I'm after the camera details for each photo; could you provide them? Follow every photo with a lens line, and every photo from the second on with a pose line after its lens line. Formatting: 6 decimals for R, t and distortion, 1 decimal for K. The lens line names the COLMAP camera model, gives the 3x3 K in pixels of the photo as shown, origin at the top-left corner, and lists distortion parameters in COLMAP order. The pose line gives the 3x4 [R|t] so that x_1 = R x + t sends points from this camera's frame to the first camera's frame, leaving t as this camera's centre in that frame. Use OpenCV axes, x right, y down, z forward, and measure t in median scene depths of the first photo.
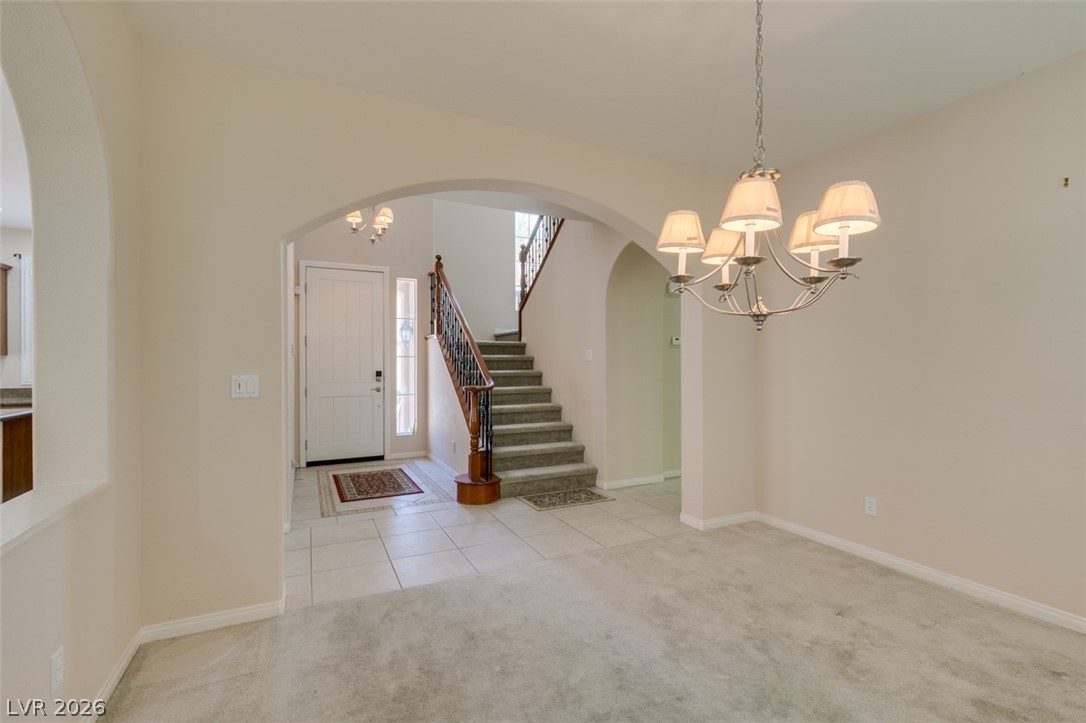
lens RADIAL K [[483.8, 0, 542.8], [0, 483.8, 362.7], [0, 0, 1]] dist [-0.000911, -0.000898]
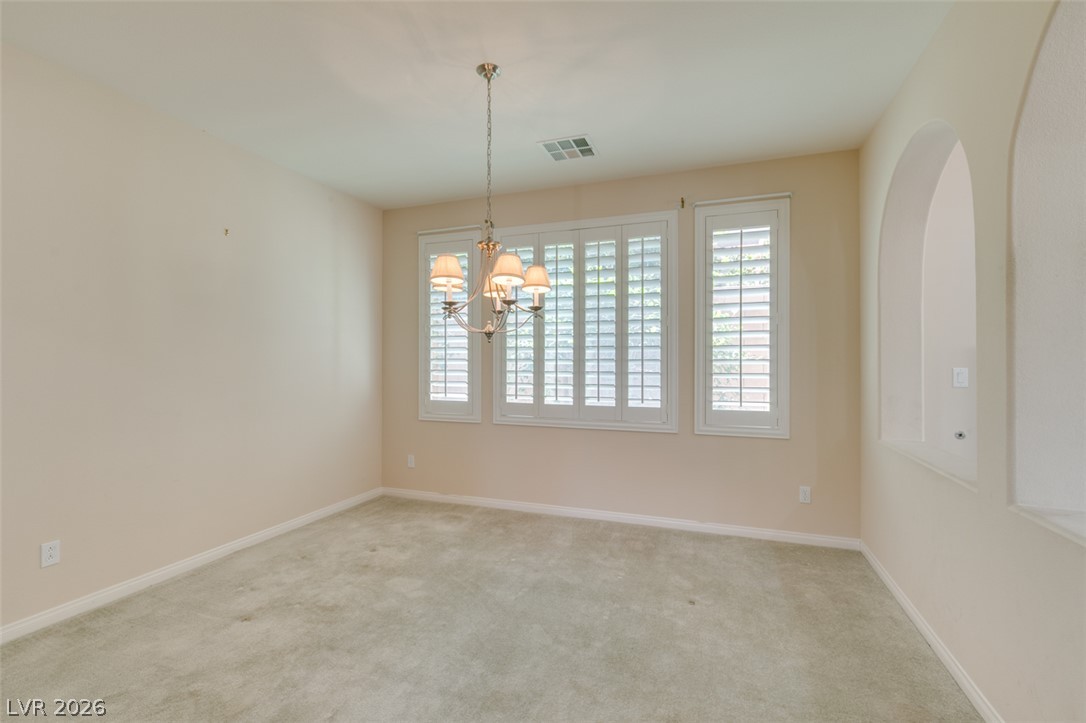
lens RADIAL K [[486.0, 0, 544.0], [0, 486.0, 359.7], [0, 0, 1]] dist [0.000296, -0.000186]
pose [[-0.690304, 0.002867, 0.723513, -0.431789], [0.000612, 0.999994, -0.003379, -0.002541], [-0.723519, -0.001889, -0.690302, 1.031798]]
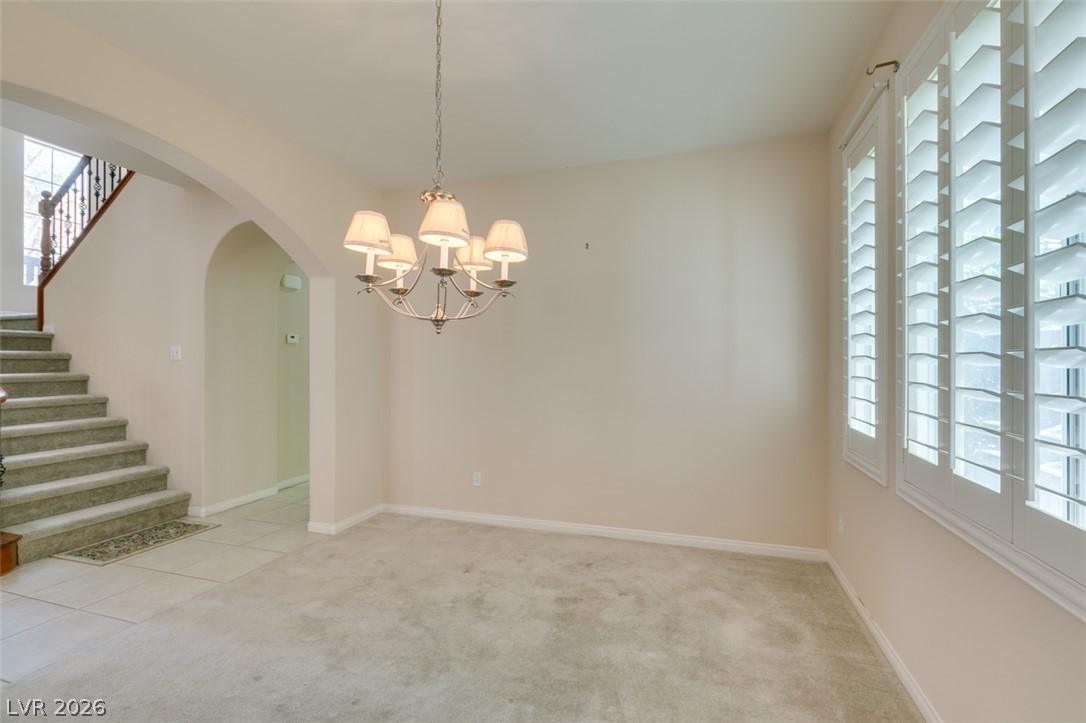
lens RADIAL K [[483.8, 0, 542.8], [0, 483.8, 362.7], [0, 0, 1]] dist [-0.000911, -0.000898]
pose [[0.692986, 0.001544, 0.720949, -0.102660], [-0.001503, 0.999999, -0.000696, 0.000321], [-0.720949, -0.000601, 0.692988, 0.023788]]
